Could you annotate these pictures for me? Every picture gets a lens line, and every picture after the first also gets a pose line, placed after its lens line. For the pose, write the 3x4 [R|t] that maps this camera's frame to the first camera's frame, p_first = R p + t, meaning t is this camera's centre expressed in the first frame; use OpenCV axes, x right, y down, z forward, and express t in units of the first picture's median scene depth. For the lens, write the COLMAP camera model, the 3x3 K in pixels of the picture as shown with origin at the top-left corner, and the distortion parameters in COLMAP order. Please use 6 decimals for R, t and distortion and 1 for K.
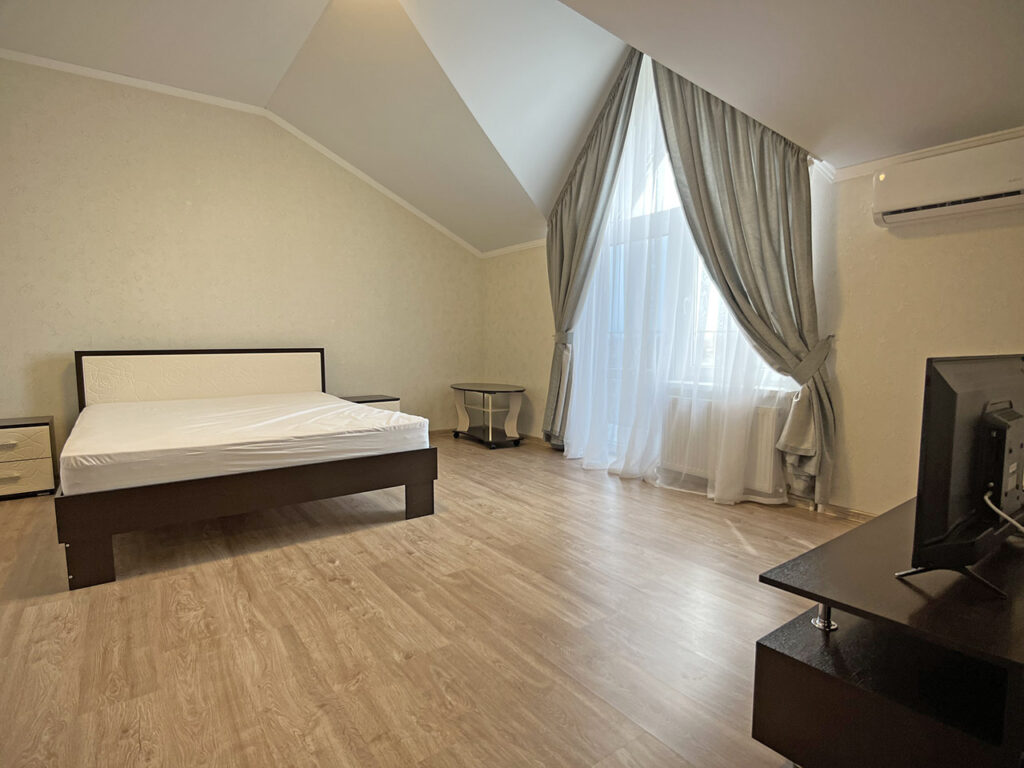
lens RADIAL K [[540.0, 0, 506.5], [0, 540.0, 389.4], [0, 0, 1]] dist [-0.026914, 0.001650]
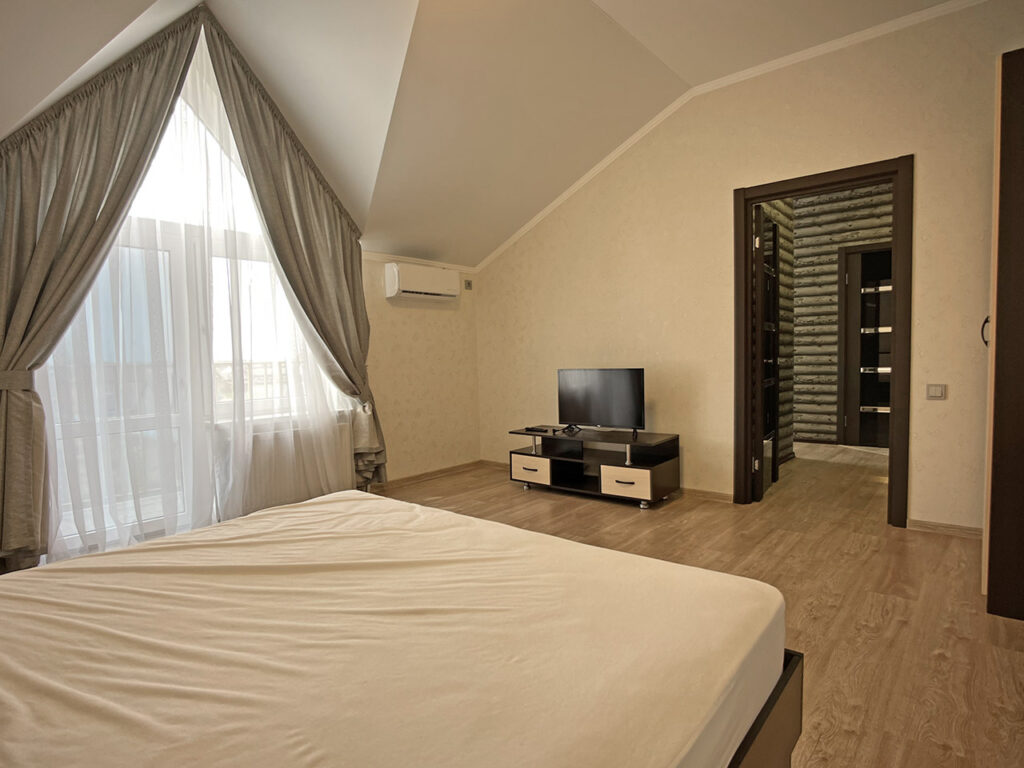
lens RADIAL K [[540.0, 0, 506.5], [0, 540.0, 389.4], [0, 0, 1]] dist [-0.026914, 0.001650]
pose [[-0.216599, -0.049845, 0.974987, -1.635788], [0.106689, 0.991506, 0.074391, -0.200513], [-0.970413, 0.120134, -0.209441, 1.719011]]
